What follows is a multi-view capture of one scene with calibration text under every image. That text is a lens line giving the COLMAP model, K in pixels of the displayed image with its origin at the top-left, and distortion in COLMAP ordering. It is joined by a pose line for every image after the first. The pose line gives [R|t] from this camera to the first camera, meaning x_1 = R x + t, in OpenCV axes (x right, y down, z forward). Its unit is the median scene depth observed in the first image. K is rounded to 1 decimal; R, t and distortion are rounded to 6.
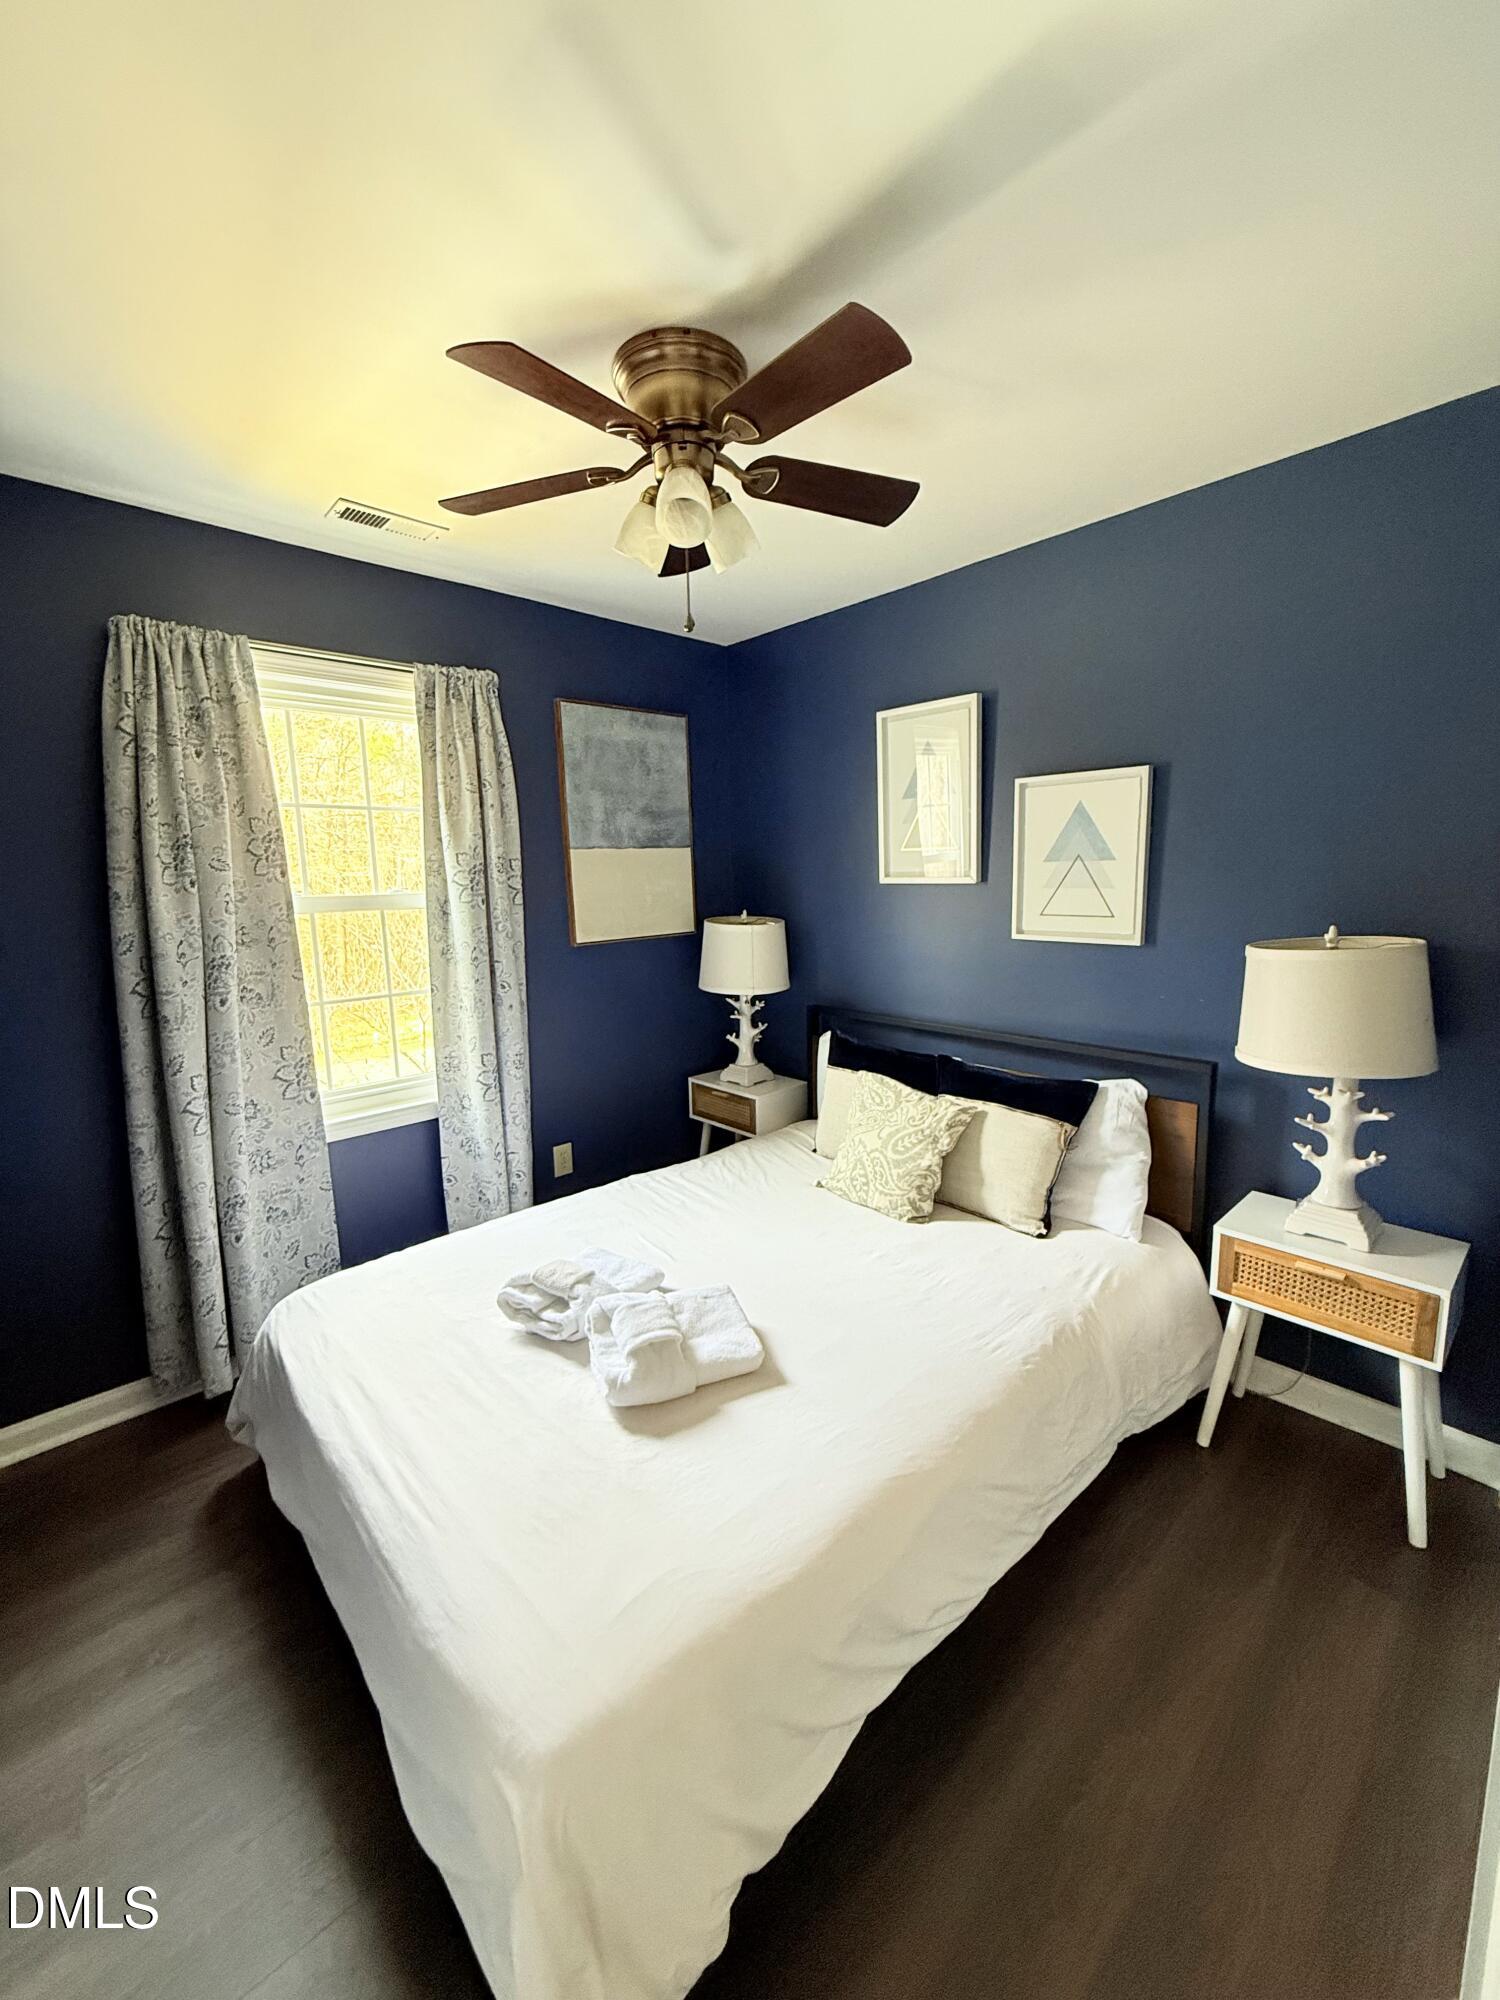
lens RADIAL K [[794.1, 0, 751.3], [0, 794.1, 998.9], [0, 0, 1]] dist [0.000860, -0.000573]
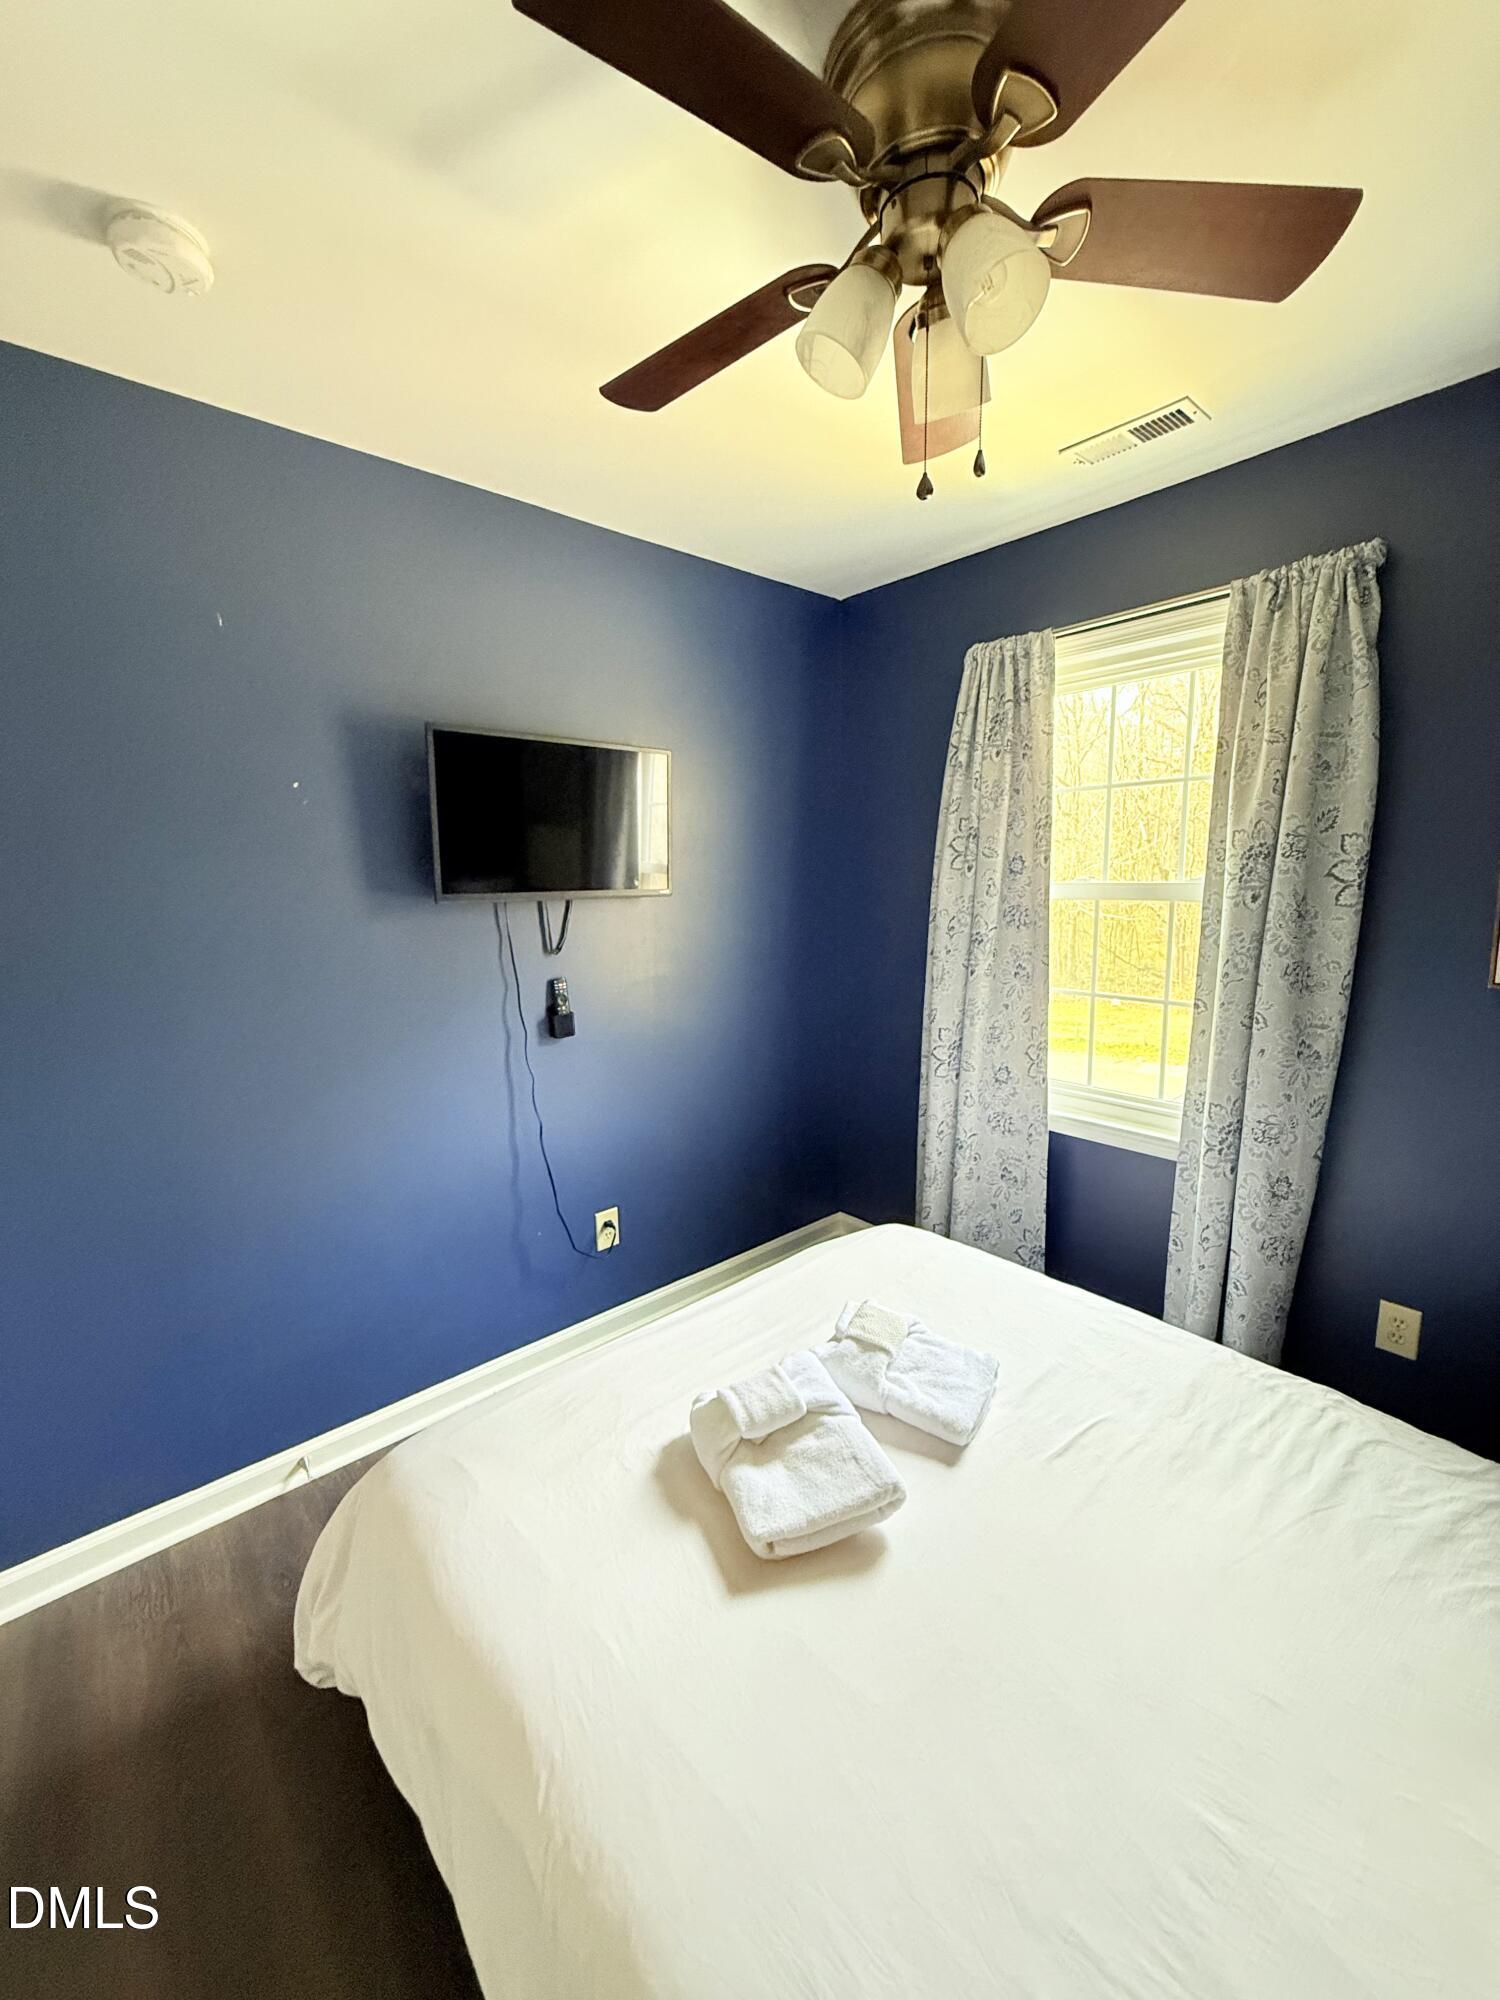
lens RADIAL K [[794.1, 0, 748.2], [0, 794.1, 993.9], [0, 0, 1]] dist [0.000860, -0.000573]
pose [[-0.029280, 0.175143, -0.984108, 0.445046], [-0.135078, 0.974805, 0.177506, -0.117541], [0.990402, 0.138129, -0.004885, 0.643688]]
